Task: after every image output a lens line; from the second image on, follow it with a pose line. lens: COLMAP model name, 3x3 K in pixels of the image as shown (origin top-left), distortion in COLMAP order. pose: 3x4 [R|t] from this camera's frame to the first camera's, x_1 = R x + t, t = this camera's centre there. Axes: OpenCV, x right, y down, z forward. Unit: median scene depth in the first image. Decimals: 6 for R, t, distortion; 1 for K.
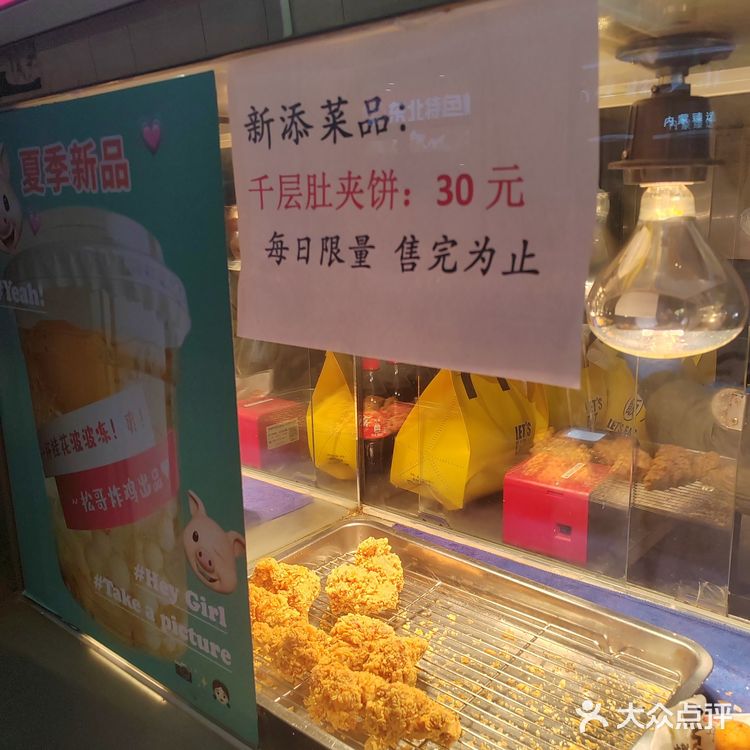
lens RADIAL K [[767.2, 0, 374.9], [0, 767.2, 375.0], [0, 0, 1]] dist [0.041629, 0.000000]
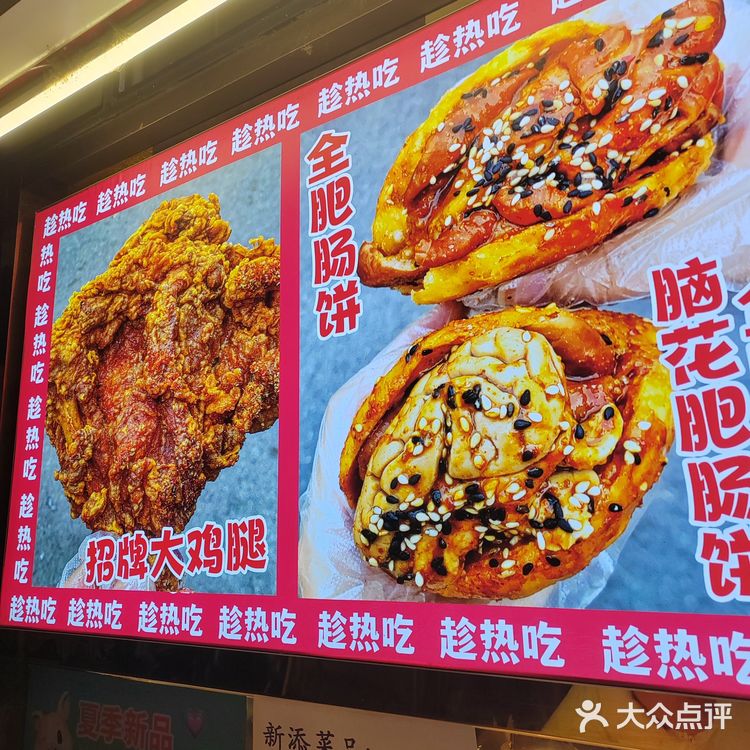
lens RADIAL K [[767.2, 0, 374.6], [0, 767.2, 370.1], [0, 0, 1]] dist [0.041629, 0.000000]
pose [[0.996913, 0.016948, 0.076662, -0.065688], [0.015902, 0.912597, -0.408551, -0.291800], [-0.076886, 0.408509, 0.909510, -0.603750]]
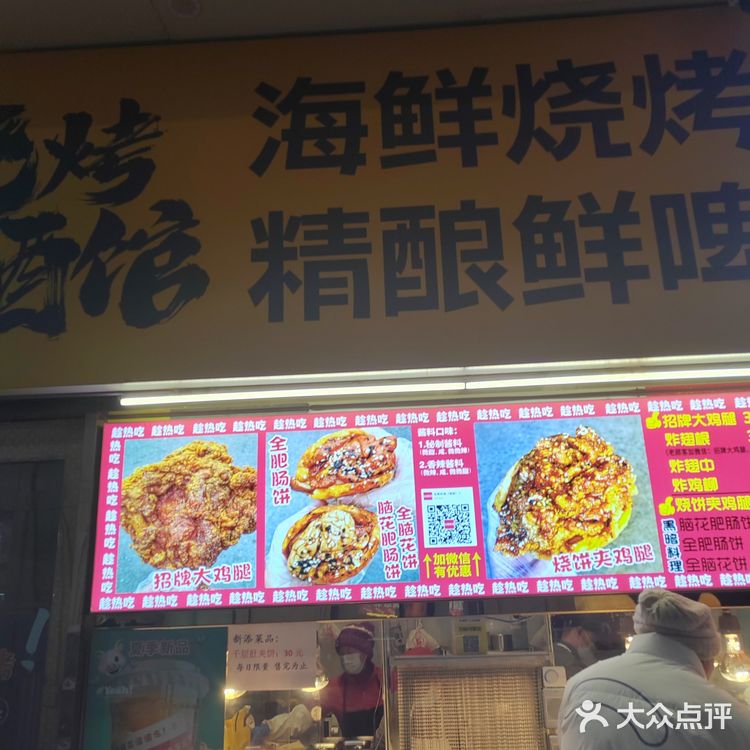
lens RADIAL K [[767.2, 0, 375.8], [0, 767.2, 376.8], [0, 0, 1]] dist [0.041629, 0.000000]
pose [[0.789448, 0.179535, 0.586974, -2.035502], [0.143850, 0.875525, -0.461262, 0.448137], [-0.596723, 0.448579, 0.665356, -2.659525]]
